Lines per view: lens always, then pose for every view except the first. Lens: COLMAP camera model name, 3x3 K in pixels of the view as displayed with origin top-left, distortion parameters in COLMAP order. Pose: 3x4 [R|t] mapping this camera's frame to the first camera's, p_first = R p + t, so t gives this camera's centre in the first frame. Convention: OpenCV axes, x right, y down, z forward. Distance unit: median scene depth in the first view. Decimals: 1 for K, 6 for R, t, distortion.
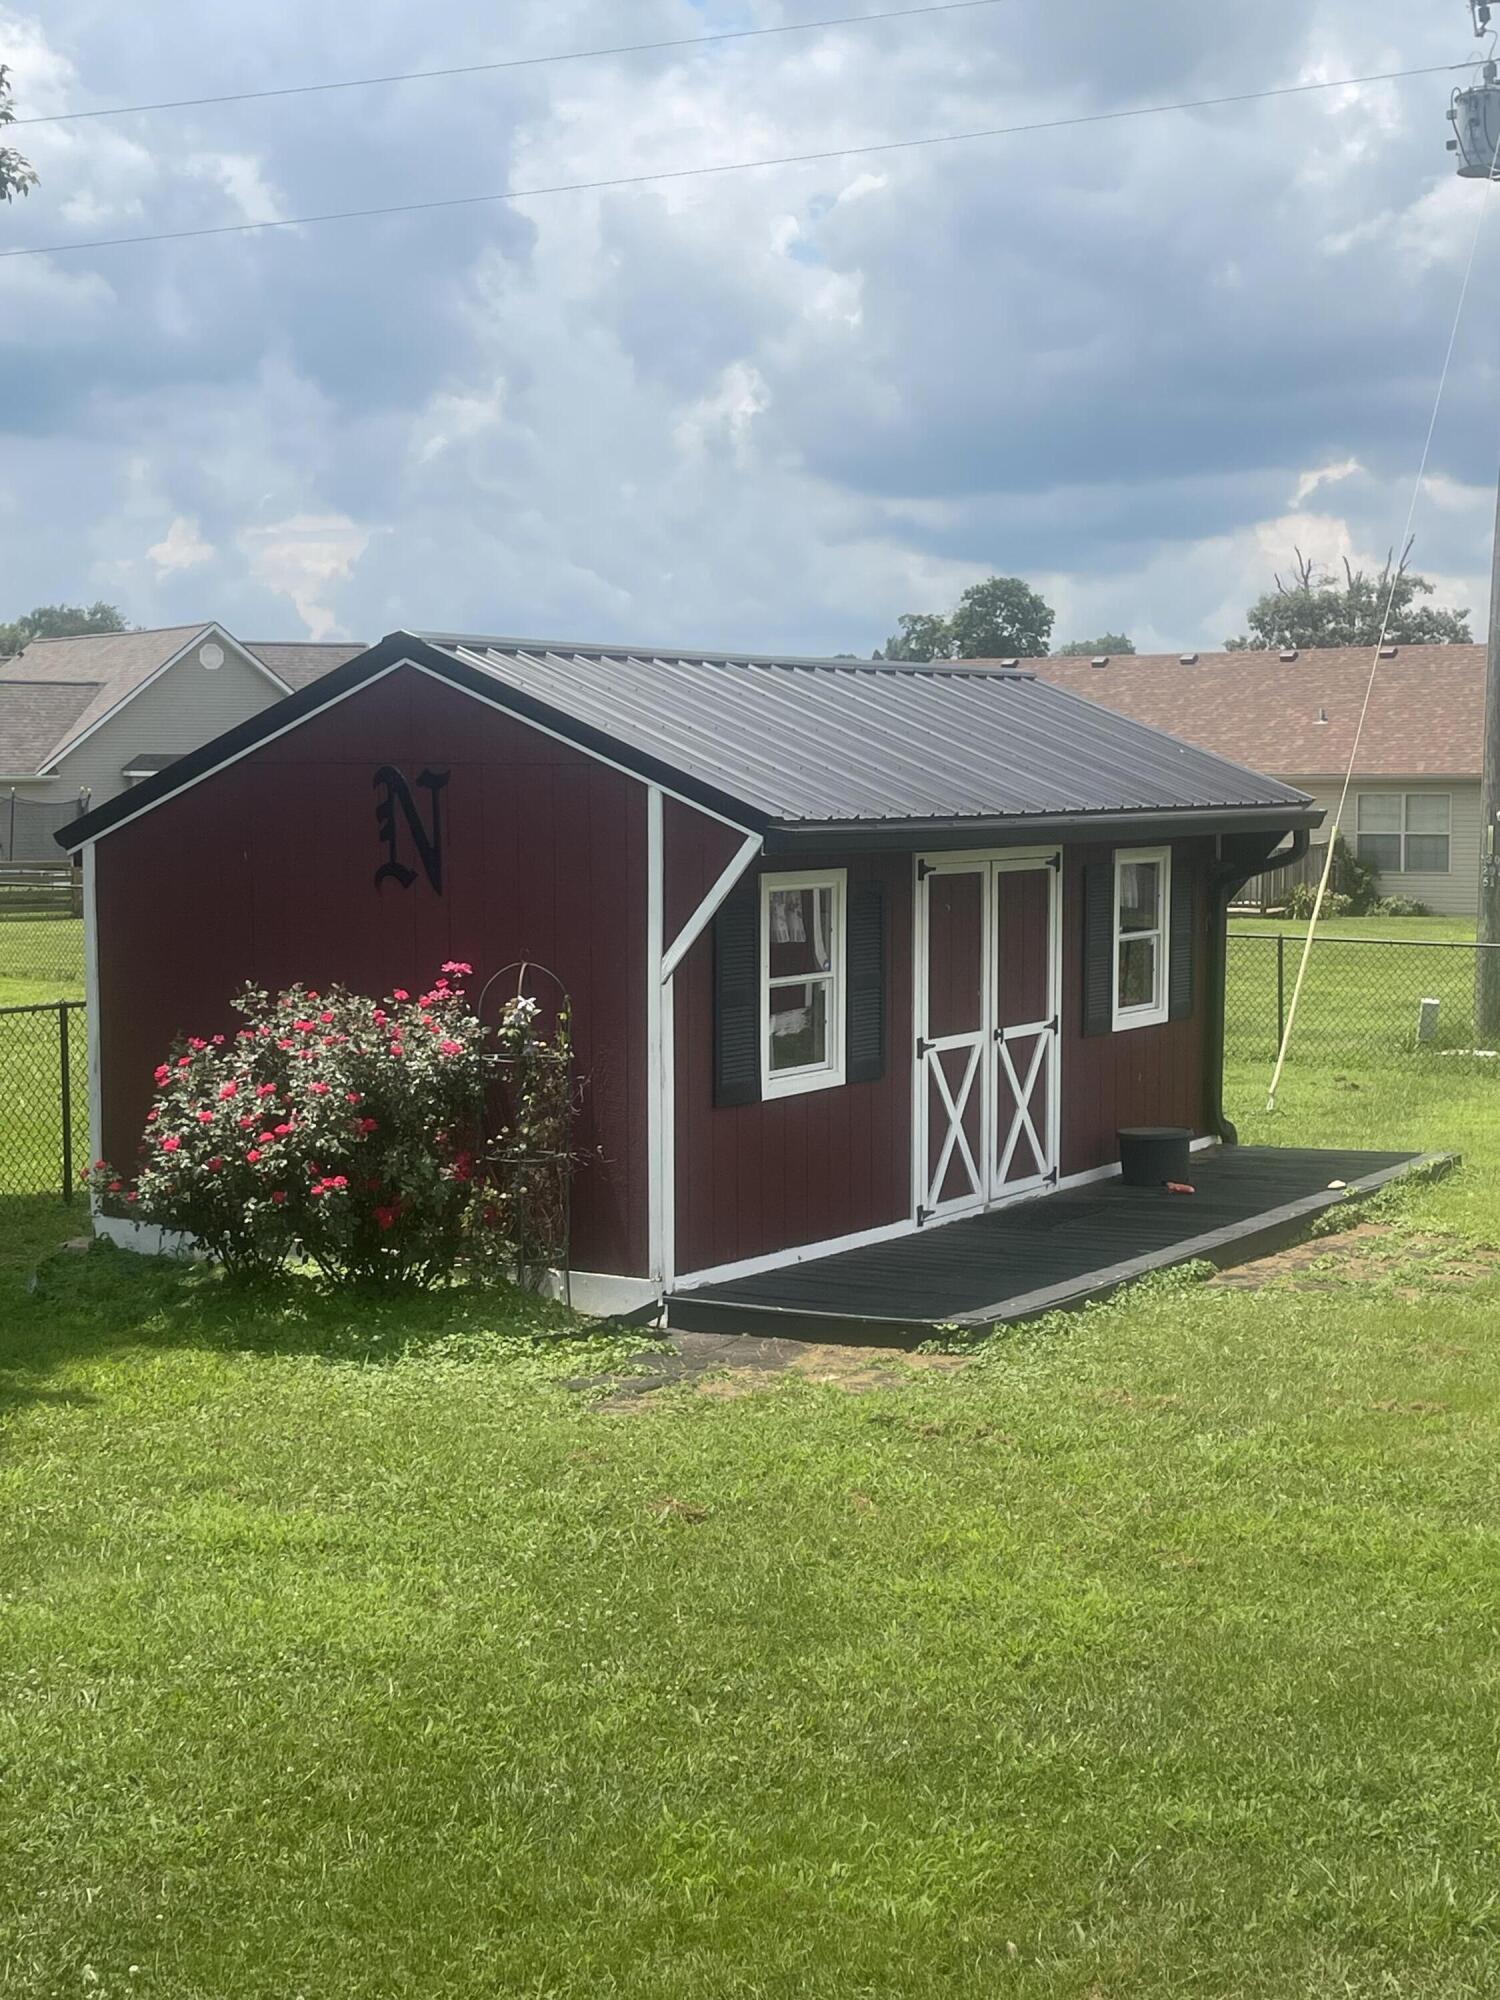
lens RADIAL K [[2685.1, 0, 756.4], [0, 2685.1, 1005.9], [0, 0, 1]] dist [0.110546, 0.000000]
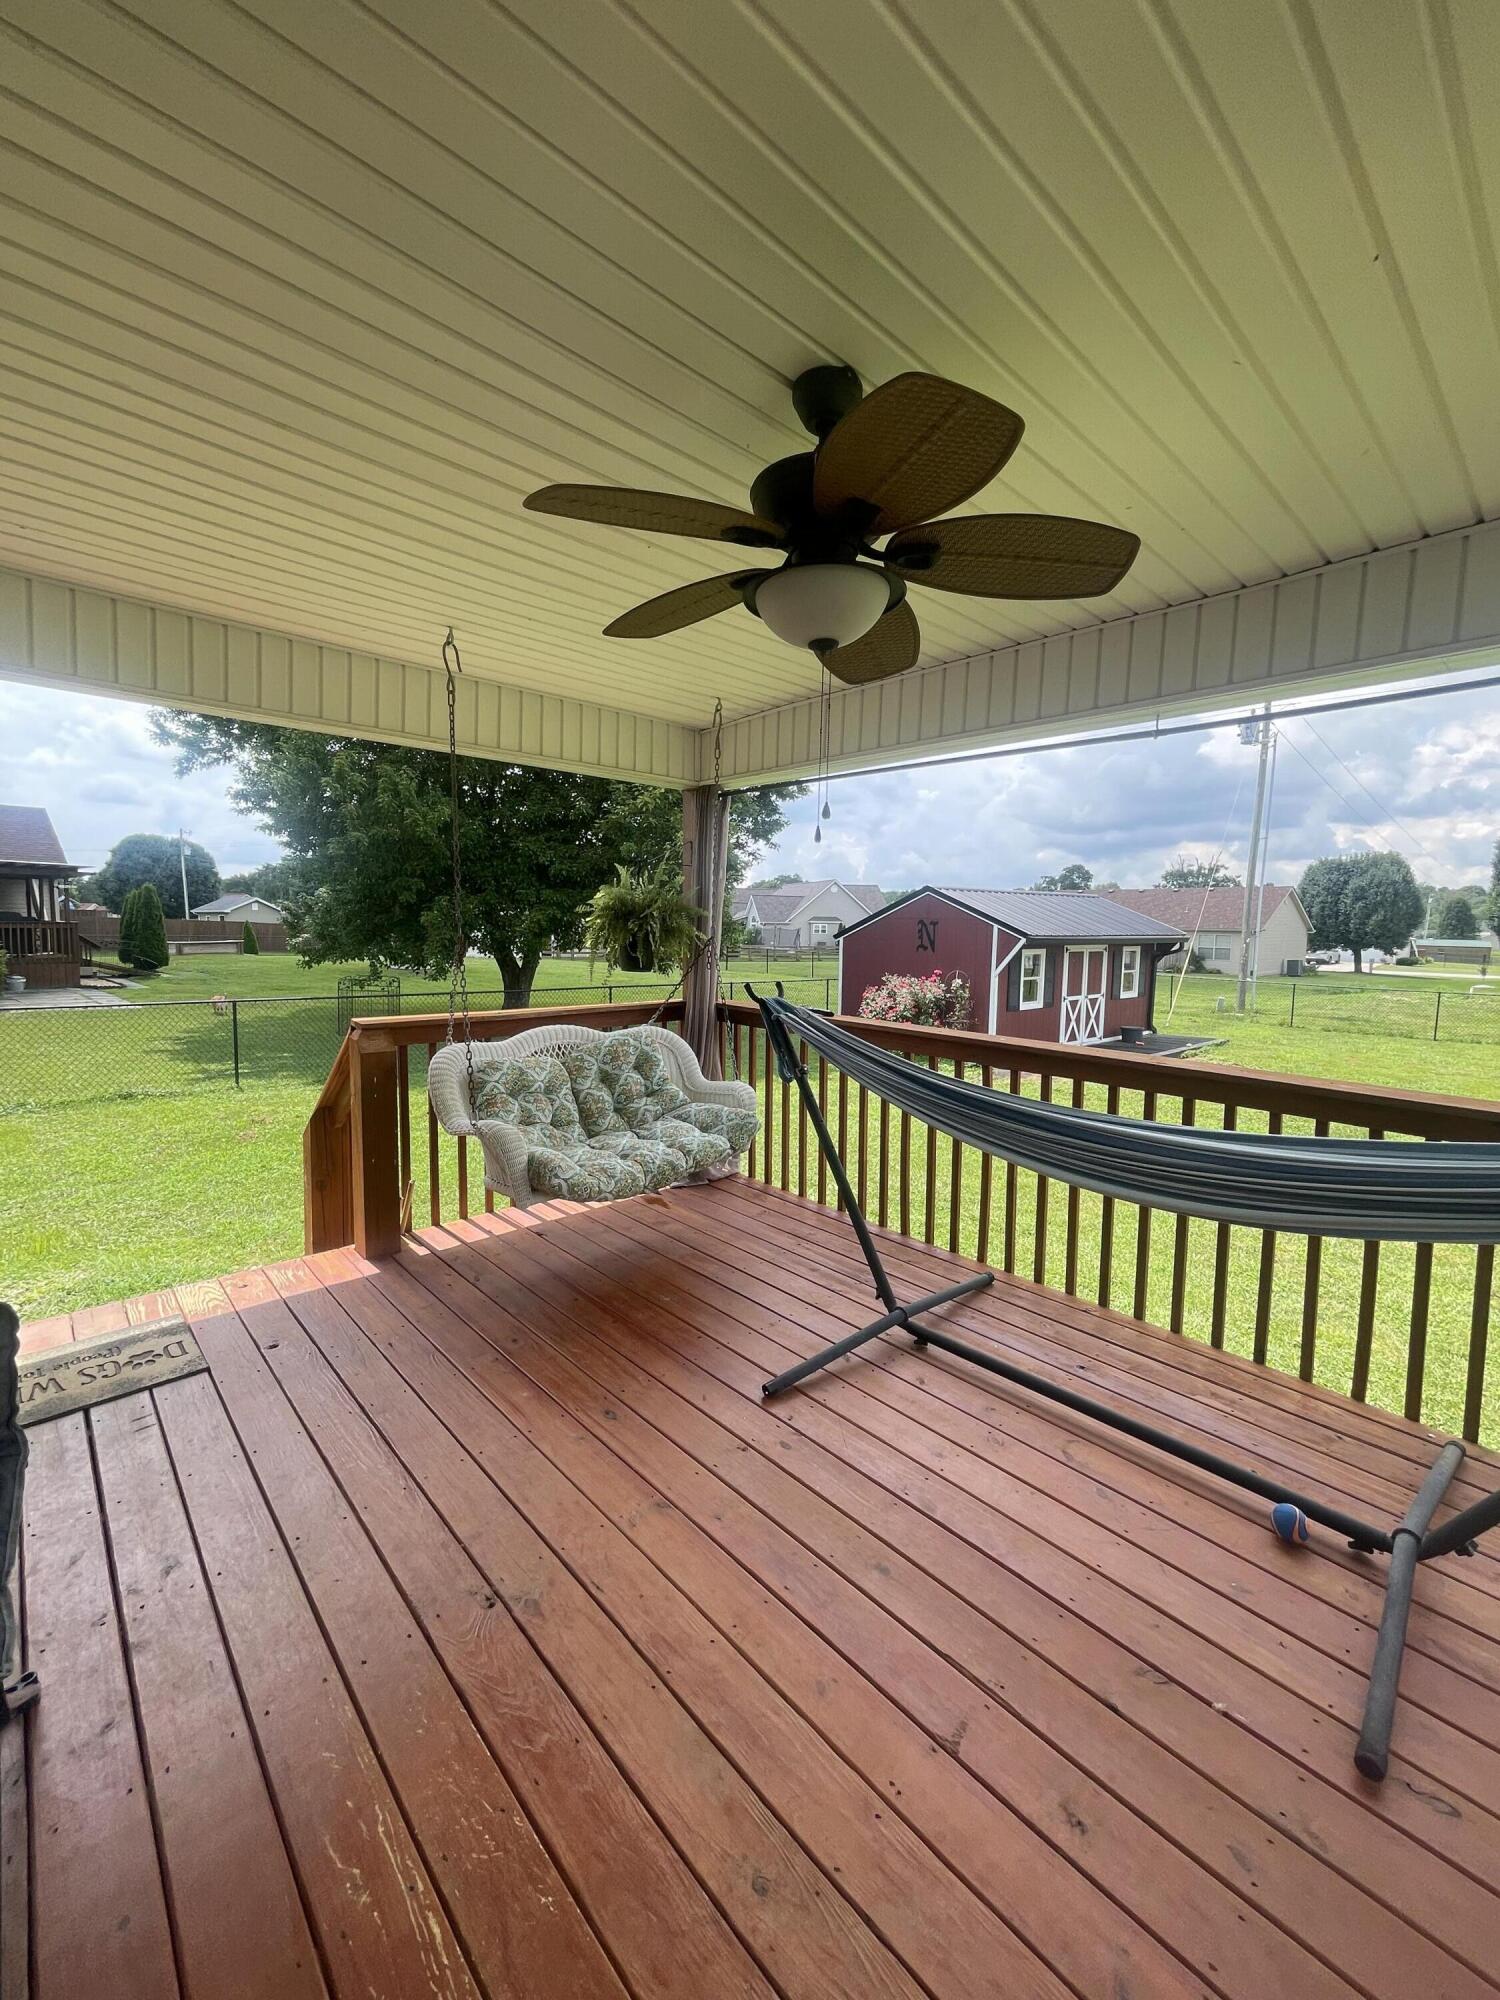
lens RADIAL K [[807.9, 0, 744.1], [0, 807.9, 992.1], [0, 0, 1]] dist [0.000110, 0.001073]
pose [[0.957416, 0.041458, -0.285720, -0.041030], [-0.041664, 0.999117, 0.005362, 0.018257], [0.285690, 0.006771, 0.958298, -0.168188]]
